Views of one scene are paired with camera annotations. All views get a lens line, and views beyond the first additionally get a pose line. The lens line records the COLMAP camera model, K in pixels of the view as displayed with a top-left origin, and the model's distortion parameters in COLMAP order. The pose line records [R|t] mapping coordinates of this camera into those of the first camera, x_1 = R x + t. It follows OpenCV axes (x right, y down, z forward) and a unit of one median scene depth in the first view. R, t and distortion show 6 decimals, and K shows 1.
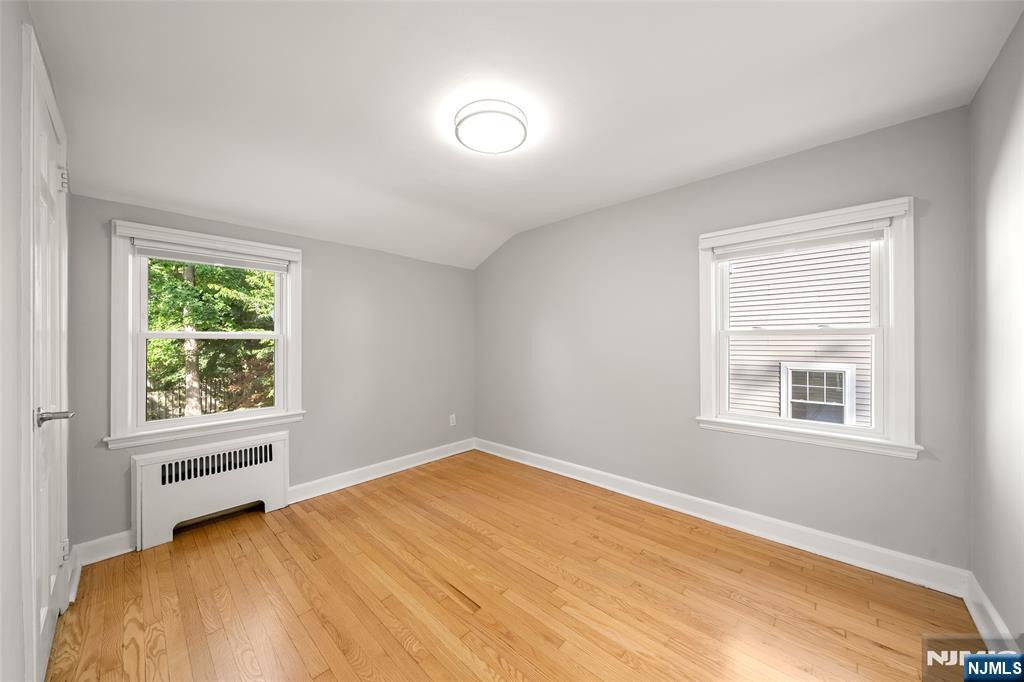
lens RADIAL K [[353.2, 0, 514.6], [0, 353.2, 337.4], [0, 0, 1]] dist [0.000813, 0.000045]
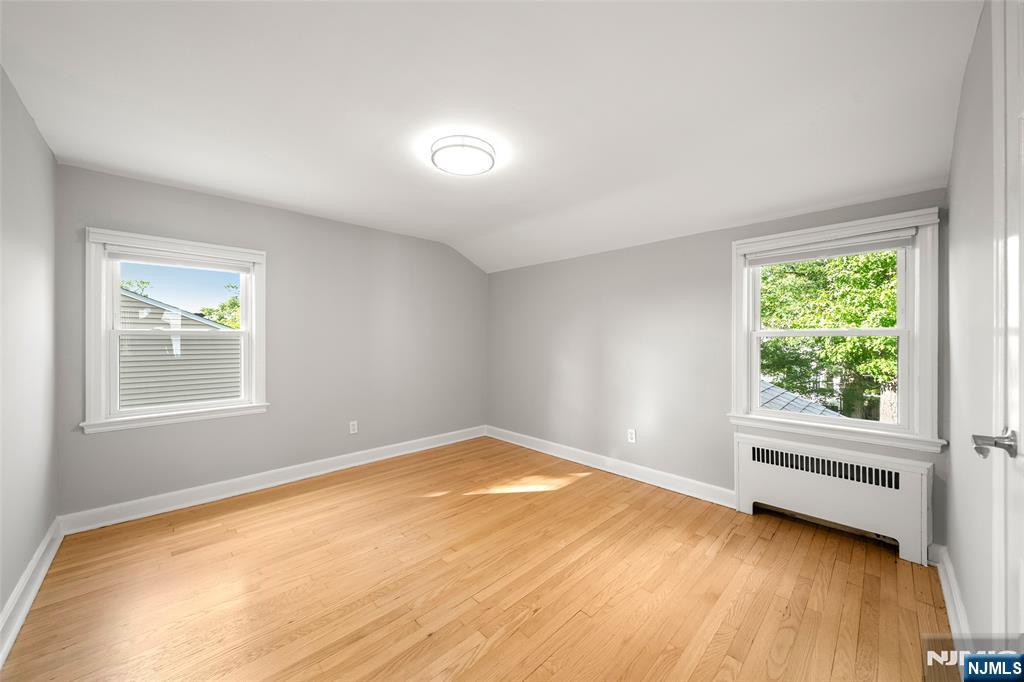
lens RADIAL K [[370.9, 0, 510.5], [0, 370.9, 337.6], [0, 0, 1]] dist [0.001154, -0.000053]
pose [[-0.055858, -0.000174, -0.998439, 0.220415], [0.004509, 0.999990, -0.000427, 0.002935], [0.998429, -0.004526, -0.055856, 0.244931]]
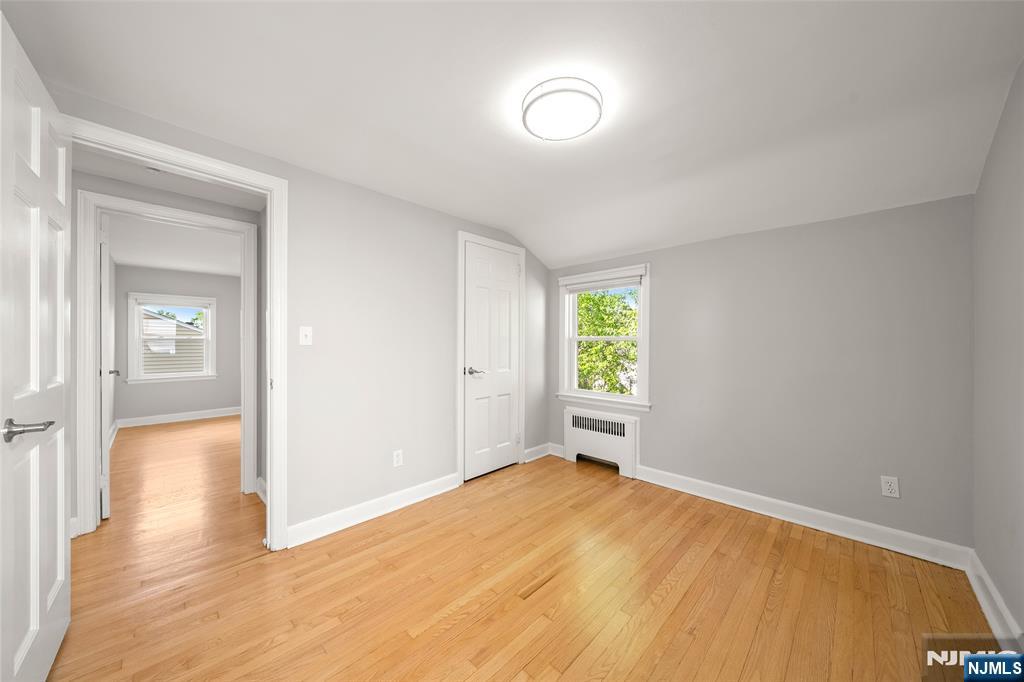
lens RADIAL K [[355.7, 0, 514.5], [0, 355.7, 344.4], [0, 0, 1]] dist [0.000588, 0.000012]
pose [[-0.024937, 0.008958, -0.999649, 0.627654], [0.002186, 0.999958, 0.008906, 0.003117], [0.999687, -0.001963, -0.024956, 0.663722]]
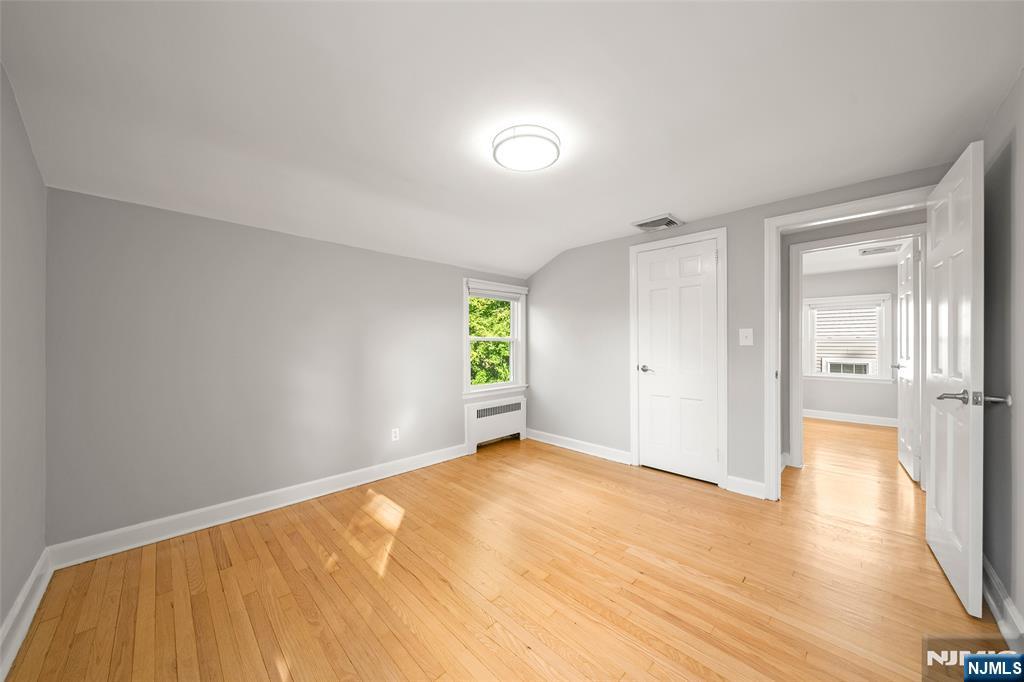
lens RADIAL K [[343.6, 0, 512.0], [0, 343.6, 341.0], [0, 0, 1]] dist [0.000676, -0.000001]
pose [[0.998910, 0.003602, -0.046547, -0.614774], [-0.003593, 0.999994, 0.000275, 0.001565], [0.046548, -0.000107, 0.998916, -0.653046]]
